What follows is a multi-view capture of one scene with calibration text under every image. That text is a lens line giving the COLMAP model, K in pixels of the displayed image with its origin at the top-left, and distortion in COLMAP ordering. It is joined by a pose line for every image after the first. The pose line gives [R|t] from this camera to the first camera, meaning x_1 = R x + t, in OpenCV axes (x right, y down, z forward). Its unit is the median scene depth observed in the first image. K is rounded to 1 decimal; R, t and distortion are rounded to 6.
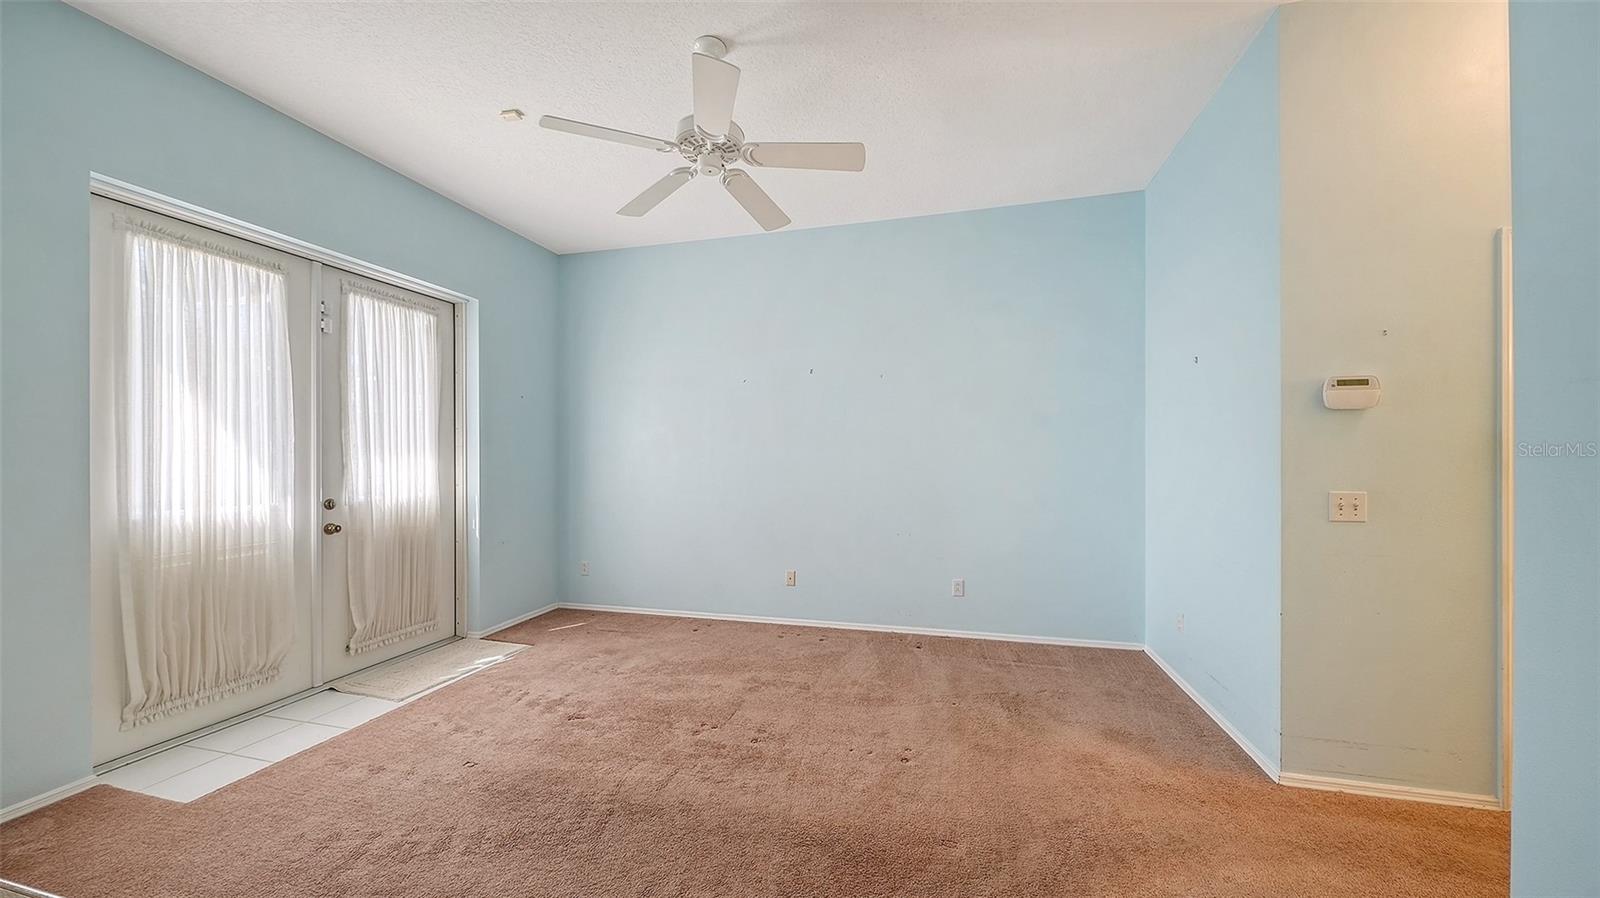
lens RADIAL K [[575.5, 0, 806.2], [0, 575.5, 452.0], [0, 0, 1]] dist [-0.010073, -0.000163]
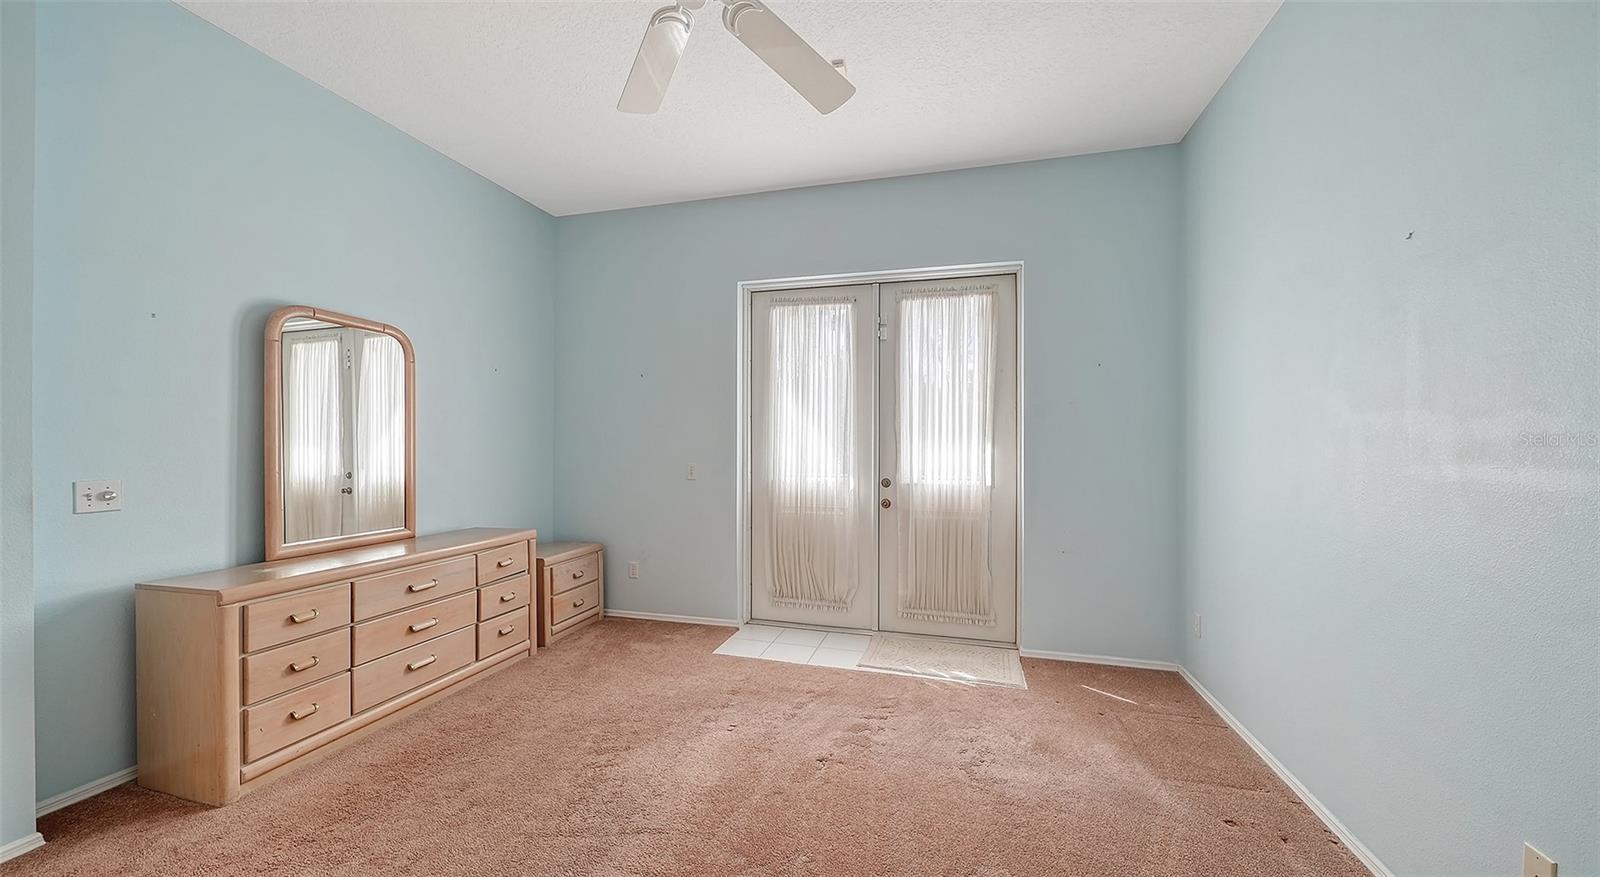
lens RADIAL K [[559.3, 0, 803.7], [0, 559.3, 442.7], [0, 0, 1]] dist [-0.009300, -0.000291]
pose [[-0.028550, 0.002956, -0.999588, 0.326131], [0.000559, 0.999996, 0.002941, 0.003977], [0.999592, -0.000475, -0.028551, 0.834614]]
